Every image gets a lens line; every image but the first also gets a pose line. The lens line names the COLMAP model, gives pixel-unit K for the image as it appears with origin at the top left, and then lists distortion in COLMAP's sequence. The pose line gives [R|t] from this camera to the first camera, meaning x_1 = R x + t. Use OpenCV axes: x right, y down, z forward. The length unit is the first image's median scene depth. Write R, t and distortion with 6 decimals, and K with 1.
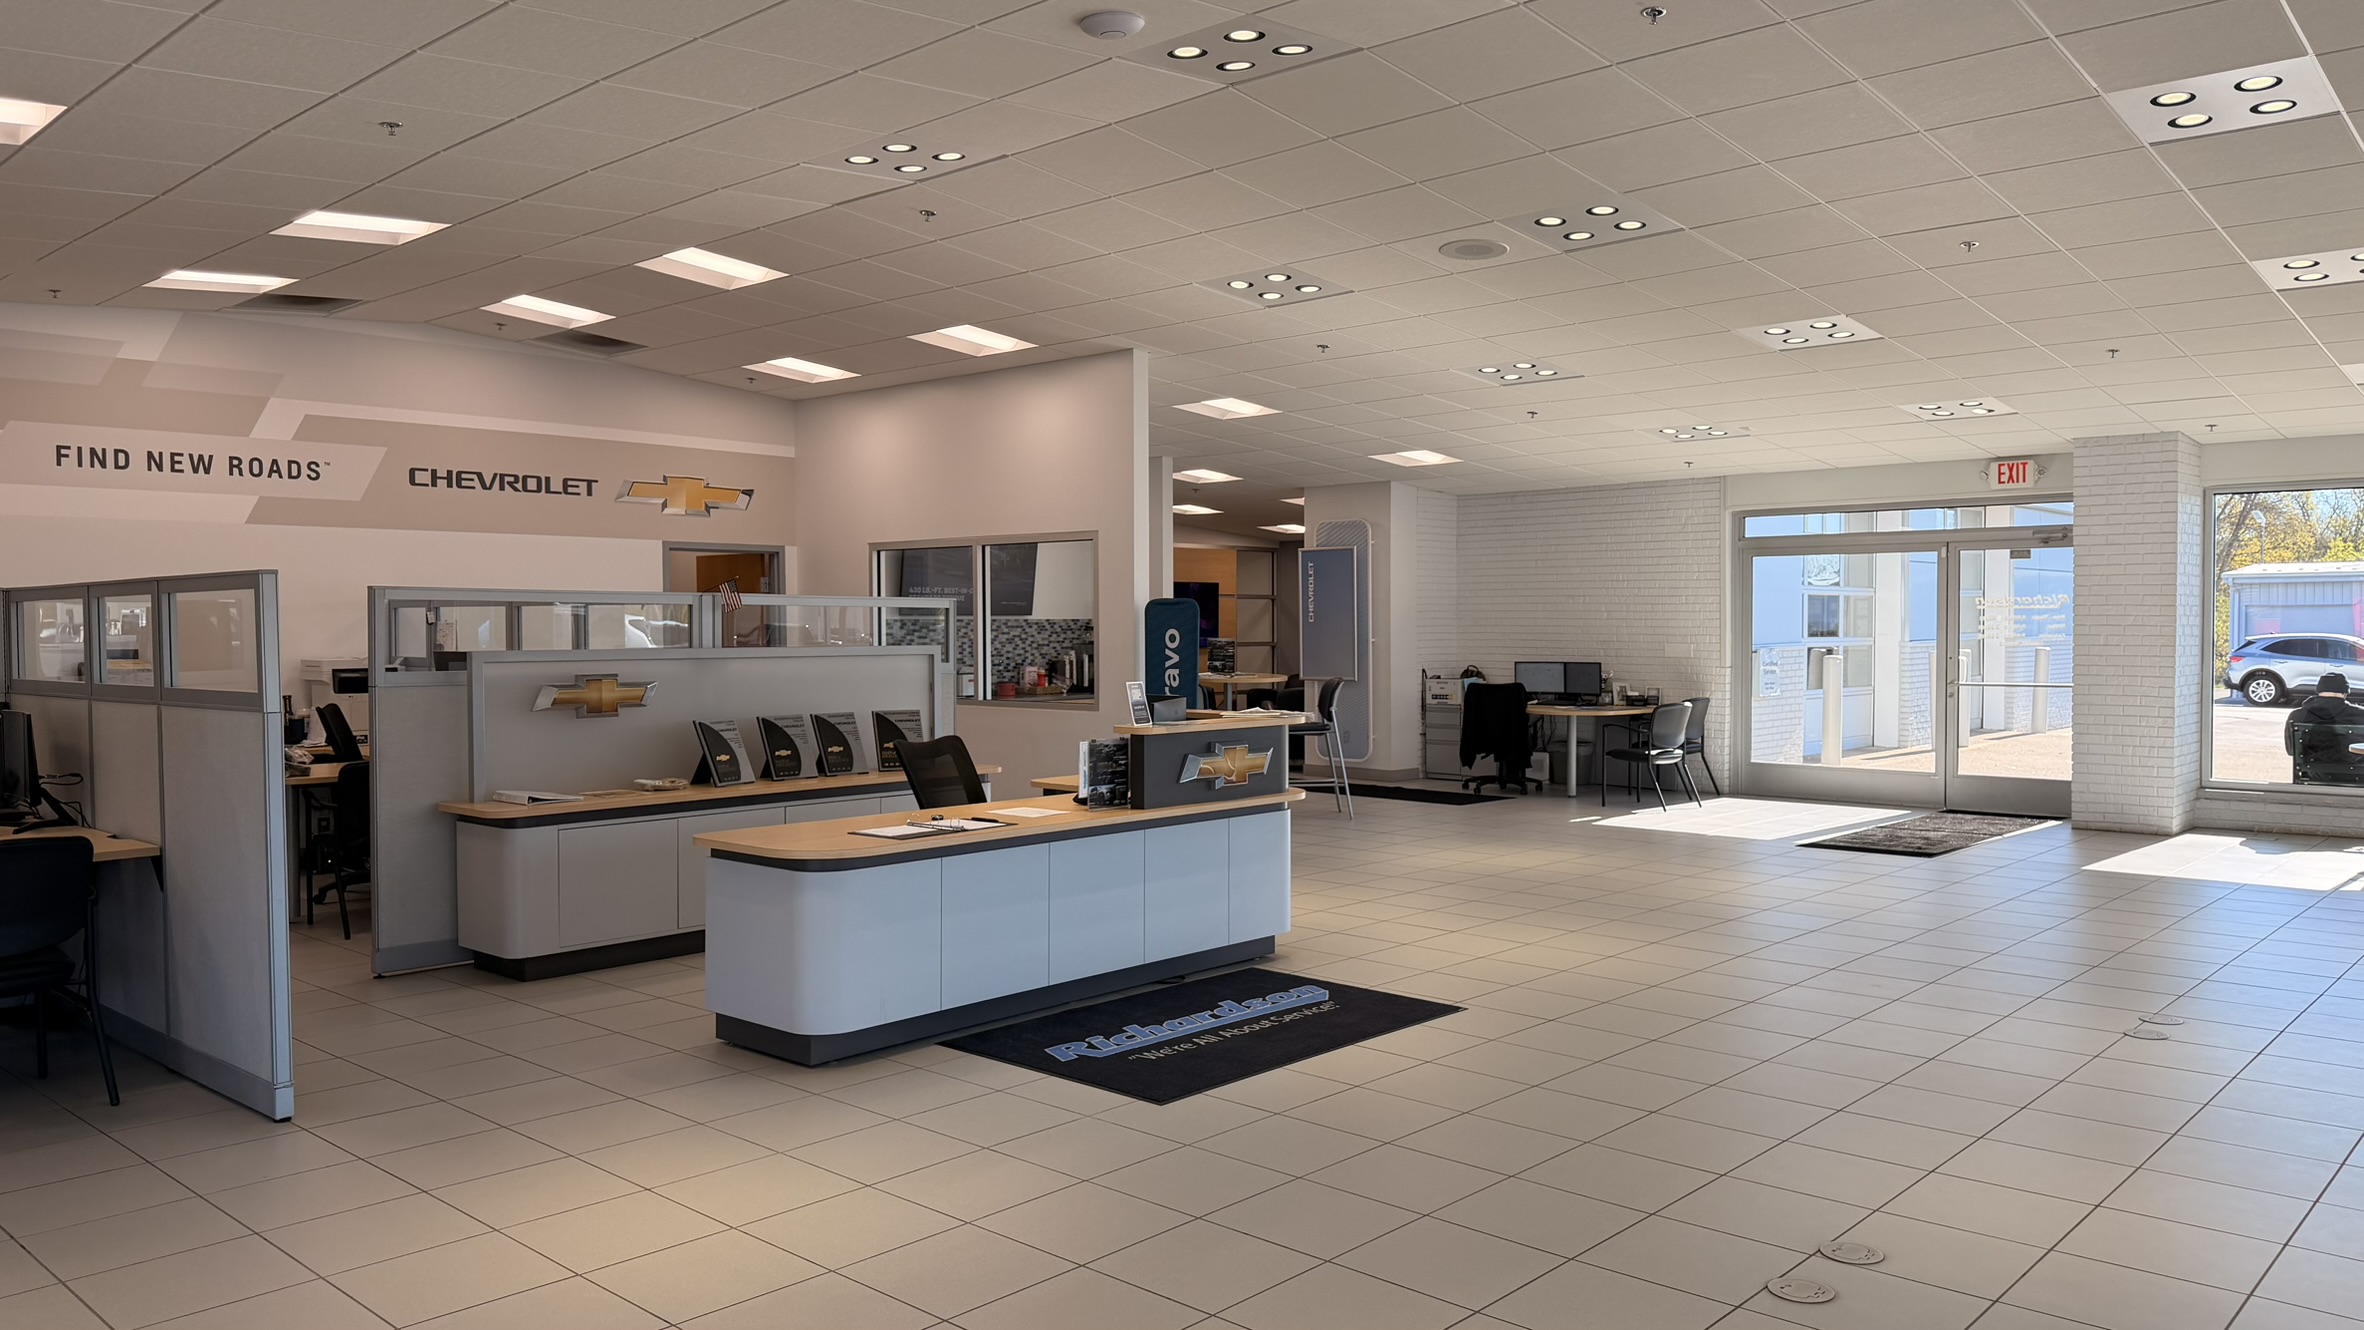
lens RADIAL K [[1678.1, 0, 1180.2], [0, 1678.1, 667.5], [0, 0, 1]] dist [0.031442, -0.000962]
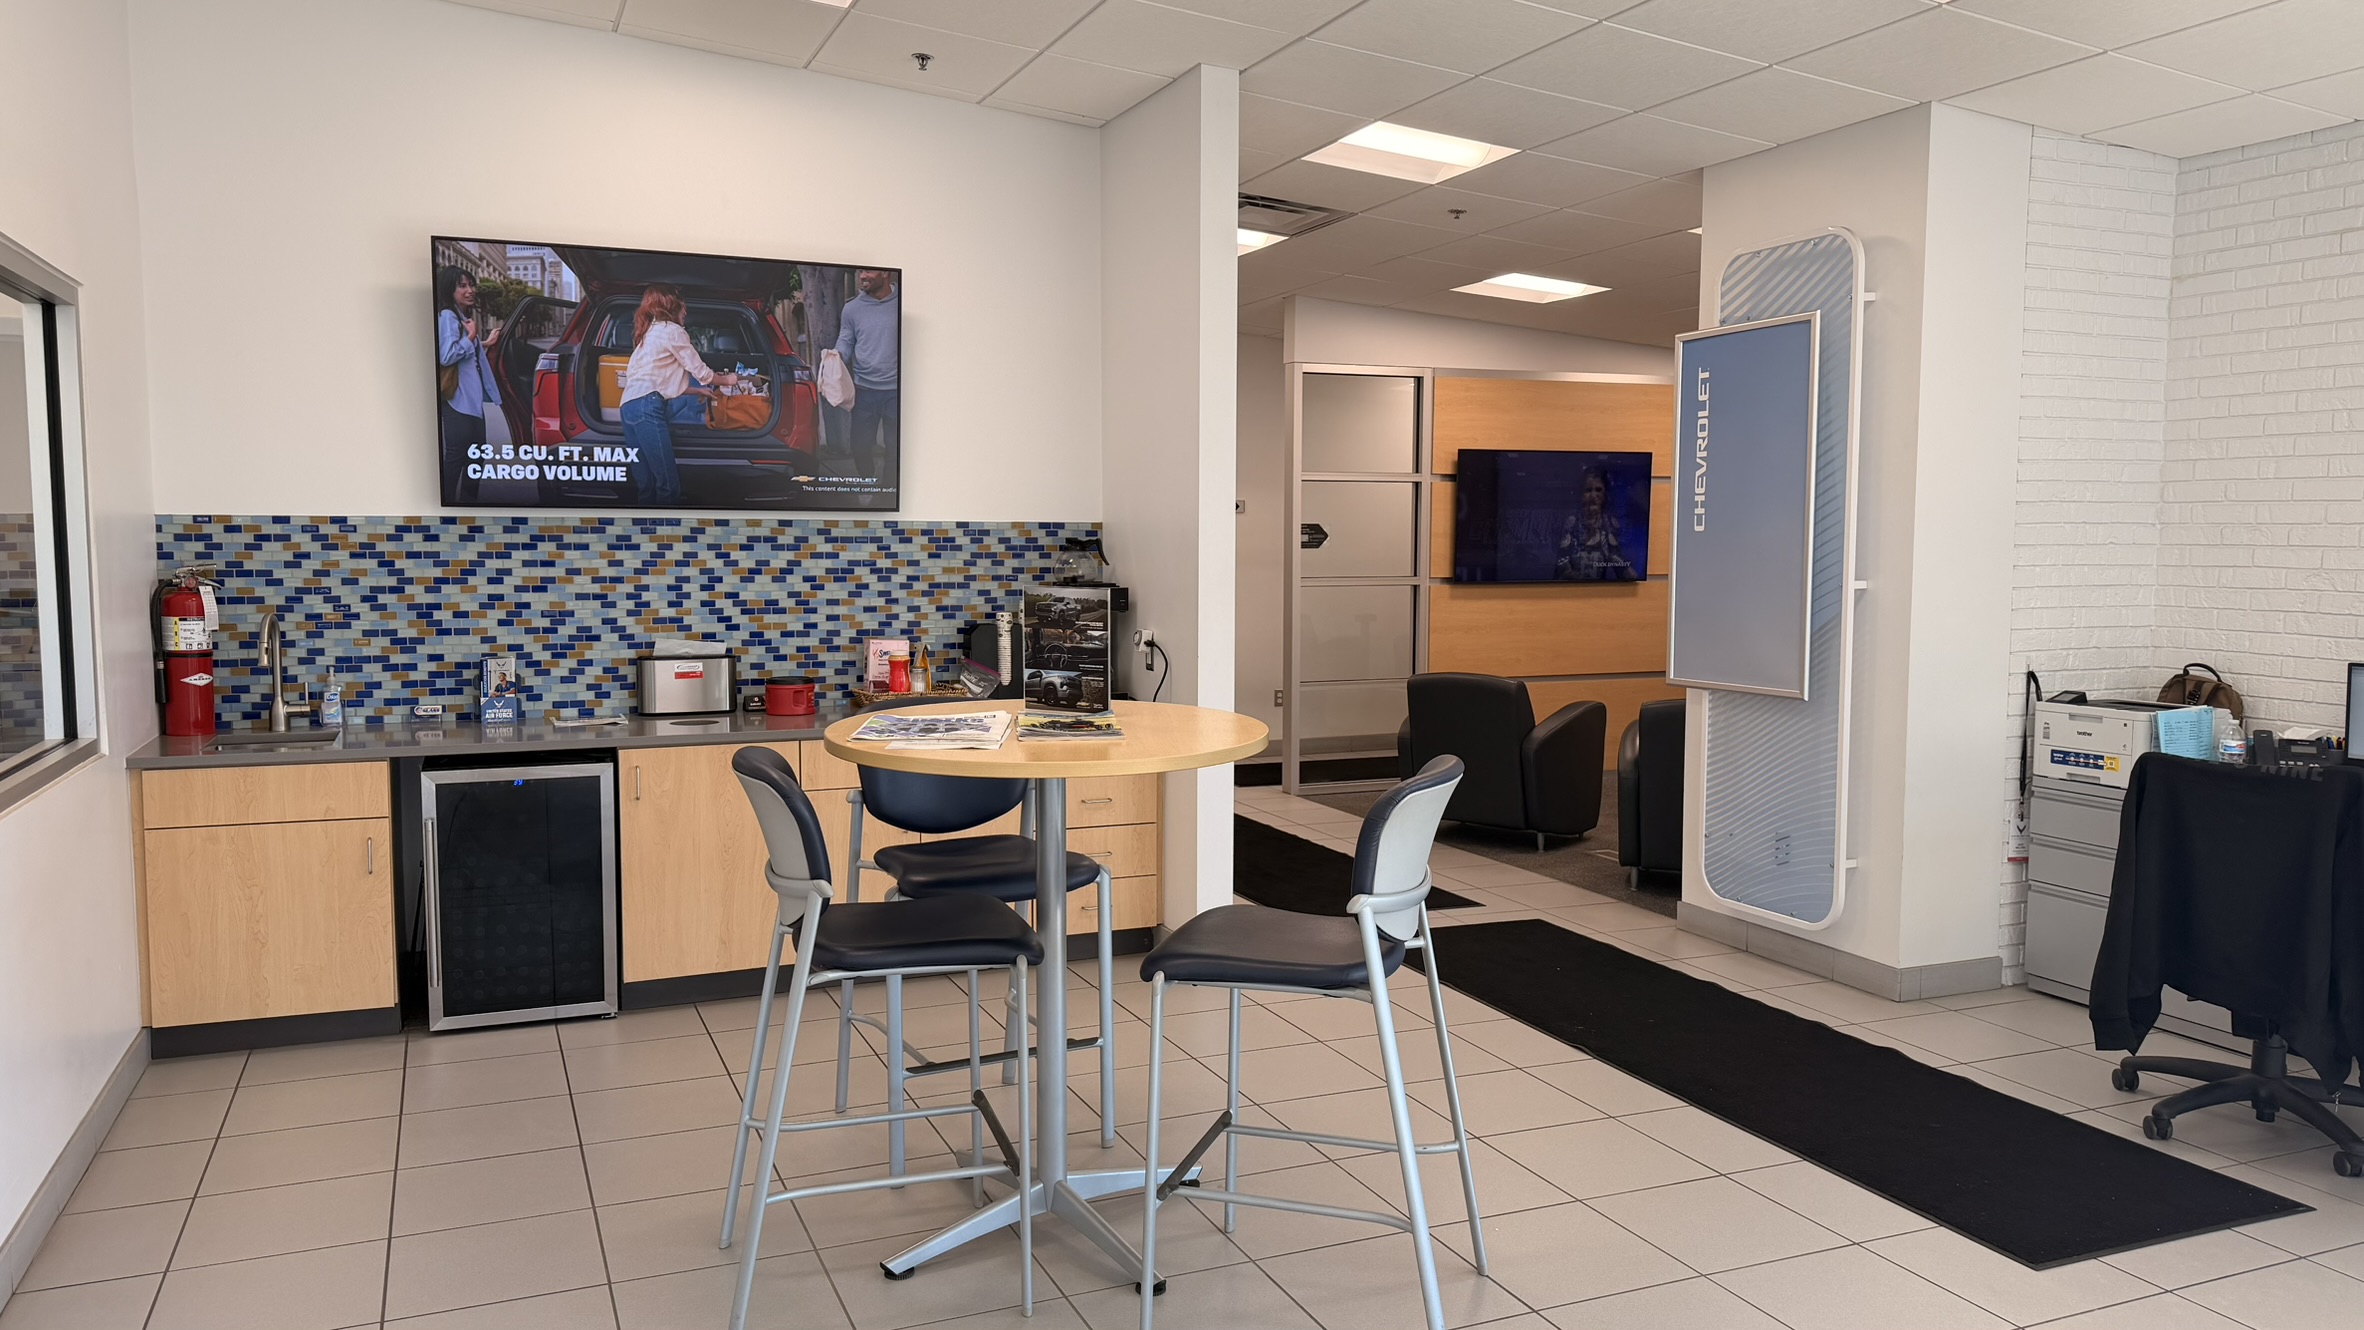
lens RADIAL K [[1678.1, 0, 1180.3], [0, 1678.1, 671.9], [0, 0, 1]] dist [0.031442, -0.000962]
pose [[0.909901, 0.040552, -0.412839, 0.134254], [-0.017115, 0.998033, 0.060313, -0.017483], [0.414472, -0.047813, 0.908805, 0.636844]]
